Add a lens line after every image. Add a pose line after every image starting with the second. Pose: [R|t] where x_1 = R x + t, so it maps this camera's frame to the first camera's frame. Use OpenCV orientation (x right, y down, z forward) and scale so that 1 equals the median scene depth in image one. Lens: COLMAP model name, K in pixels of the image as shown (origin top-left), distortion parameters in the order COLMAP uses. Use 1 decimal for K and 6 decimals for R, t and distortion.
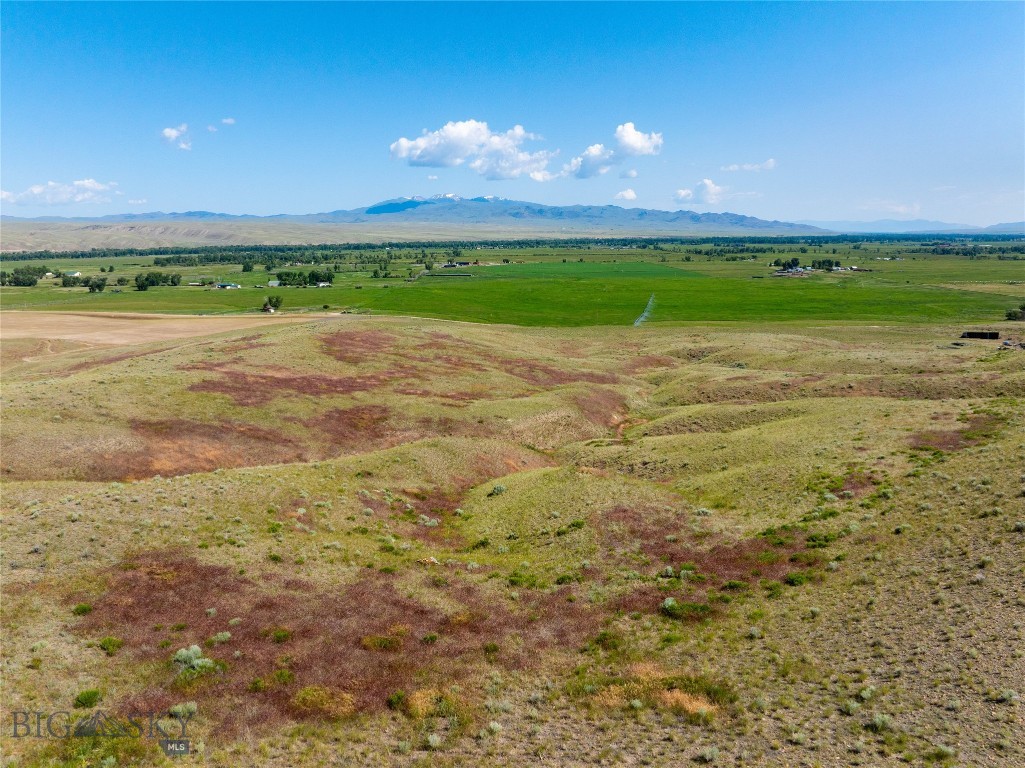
lens RADIAL K [[716.9, 0, 515.0], [0, 716.9, 382.0], [0, 0, 1]] dist [-0.043503, 0.009442]
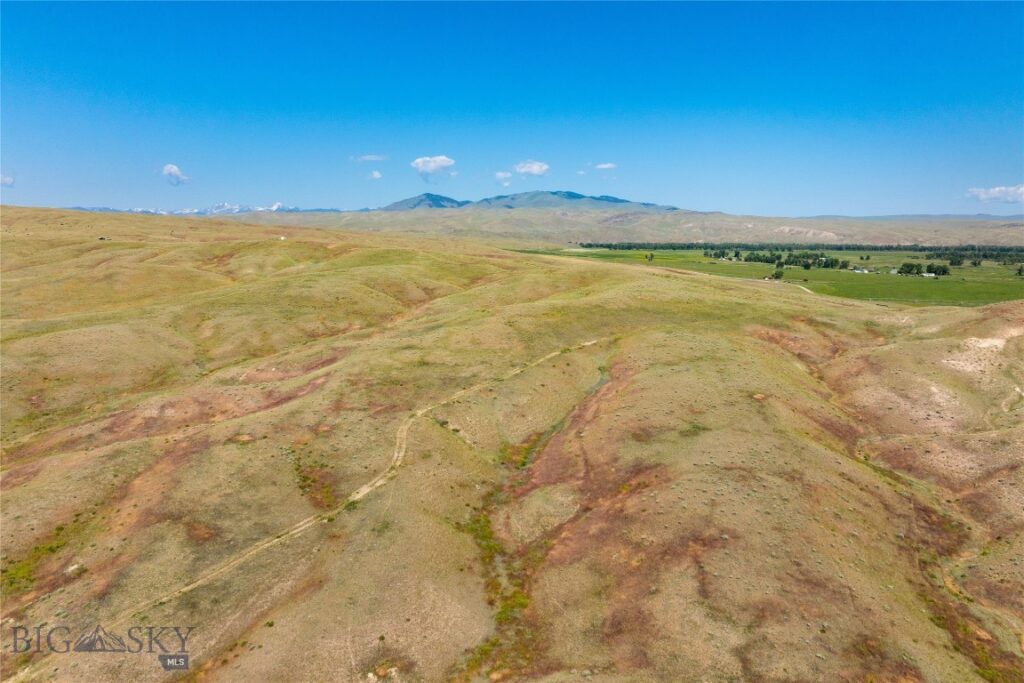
lens RADIAL K [[711.5, 0, 517.3], [0, 711.5, 333.9], [0, 0, 1]] dist [-0.036212, -0.003351]
pose [[0.347924, 0.138003, -0.927310, 0.694108], [-0.194426, 0.978225, 0.072632, 0.009555], [0.917141, 0.155023, 0.367180, -0.054018]]
